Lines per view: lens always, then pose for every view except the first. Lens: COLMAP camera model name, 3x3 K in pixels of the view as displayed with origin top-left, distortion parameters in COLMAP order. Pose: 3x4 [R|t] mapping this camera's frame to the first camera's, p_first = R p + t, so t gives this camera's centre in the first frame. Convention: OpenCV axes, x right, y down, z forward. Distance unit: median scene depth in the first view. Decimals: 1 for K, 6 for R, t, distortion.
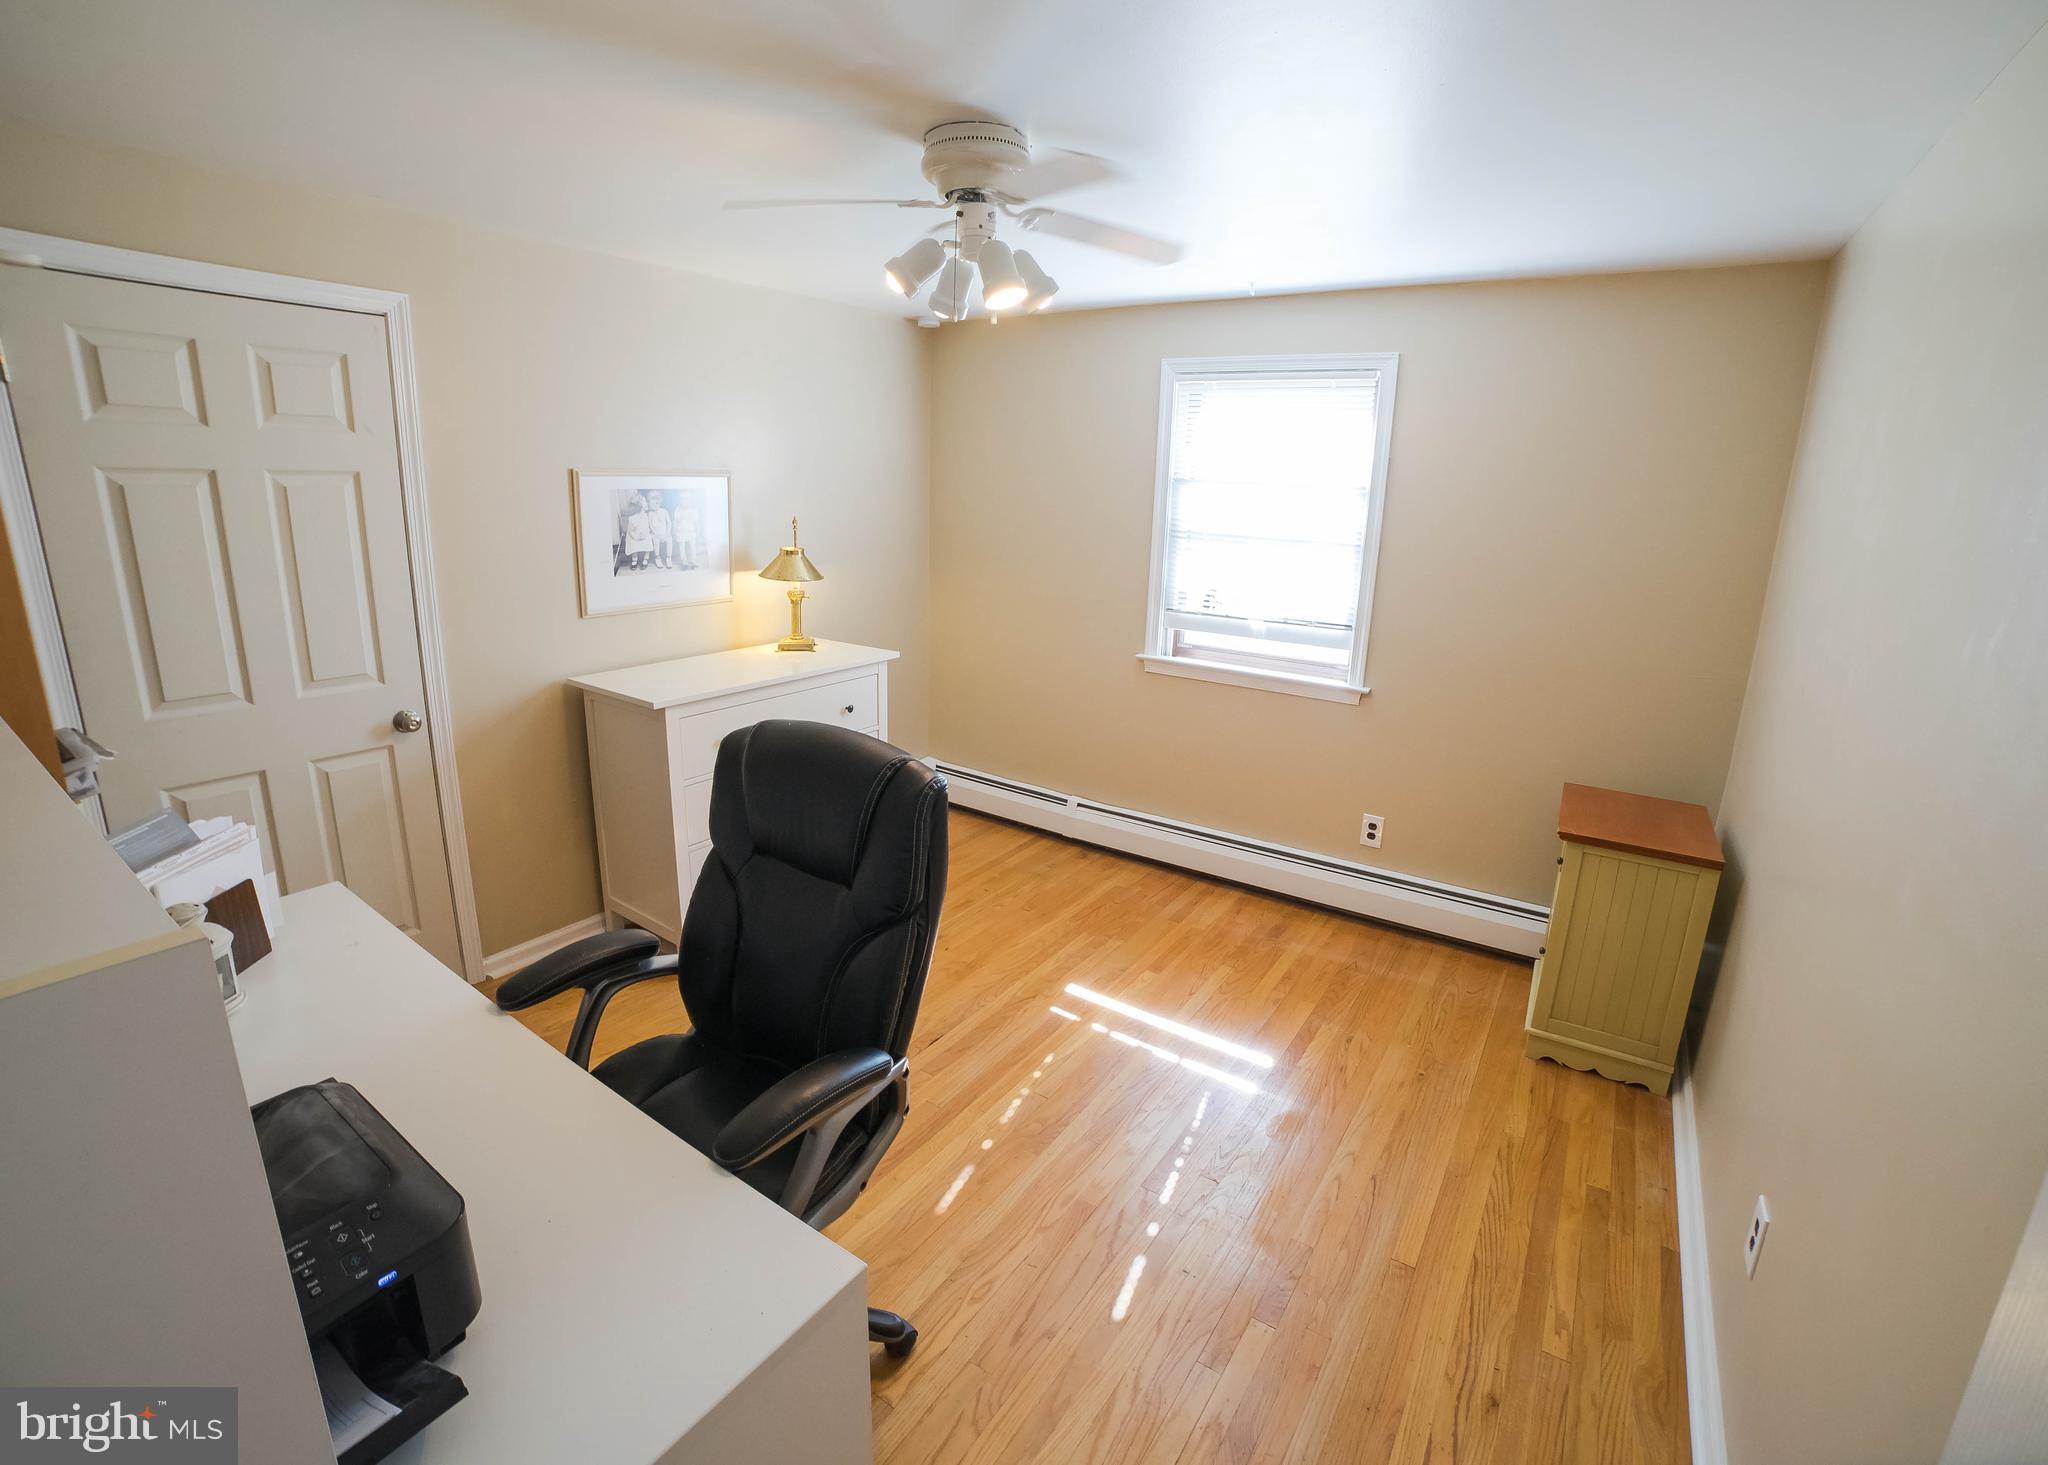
lens RADIAL K [[935.7, 0, 1022.2], [0, 935.7, 700.8], [0, 0, 1]] dist [-0.001128, -0.000148]
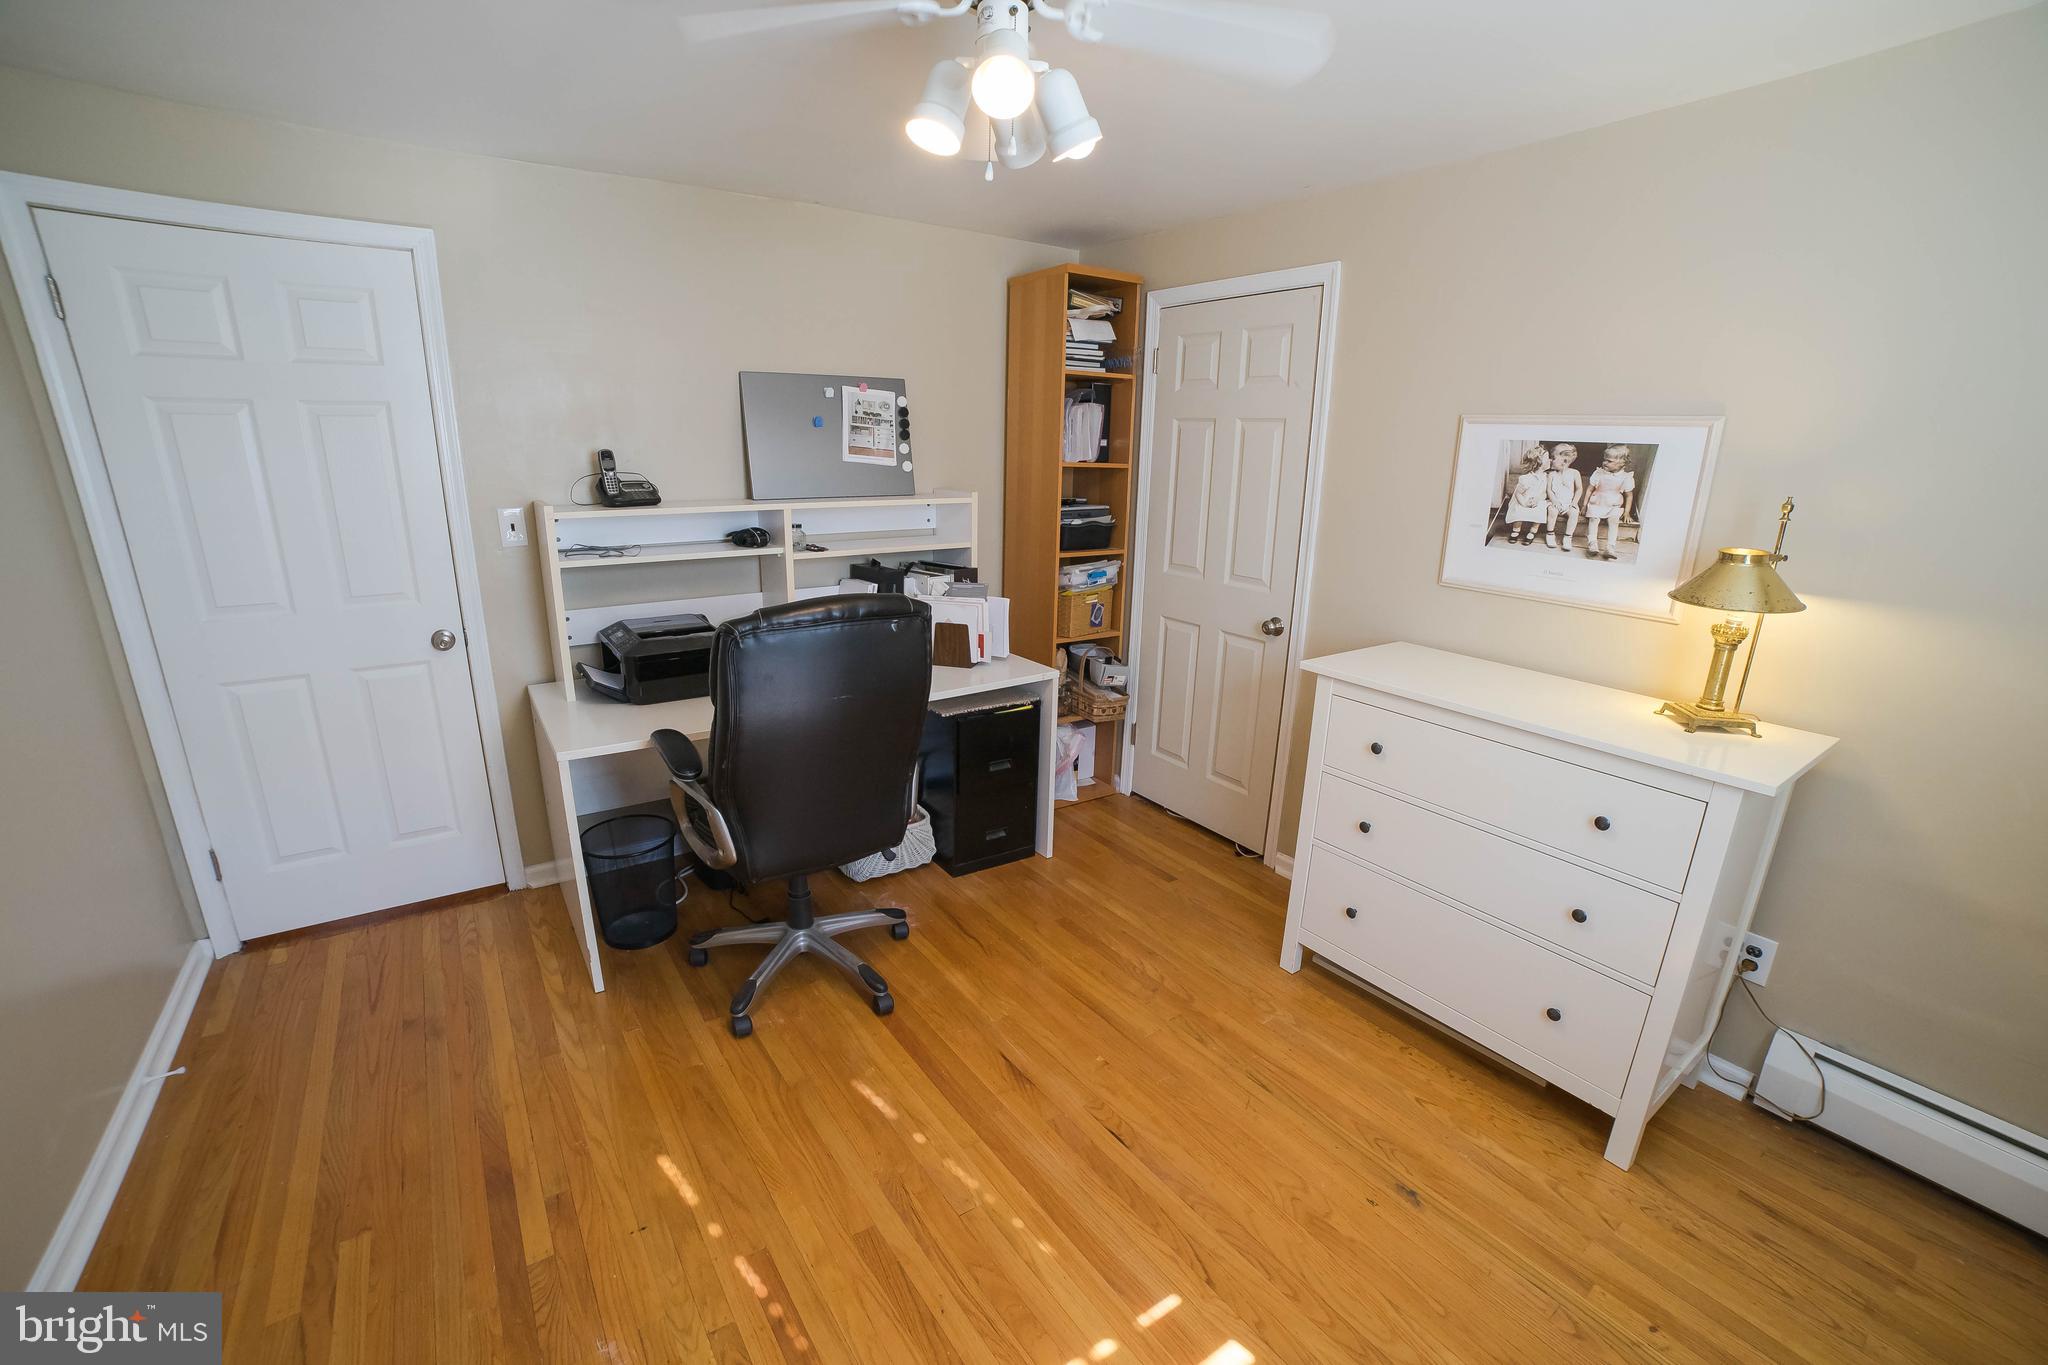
lens RADIAL K [[931.5, 0, 1024.0], [0, 931.5, 682.5], [0, 0, 1]] dist [0.000559, 0.000148]
pose [[-0.356334, 0.216573, -0.908912, 0.488748], [-0.255196, 0.913222, 0.317648, -0.179430], [0.898833, 0.345140, -0.270144, 0.892332]]
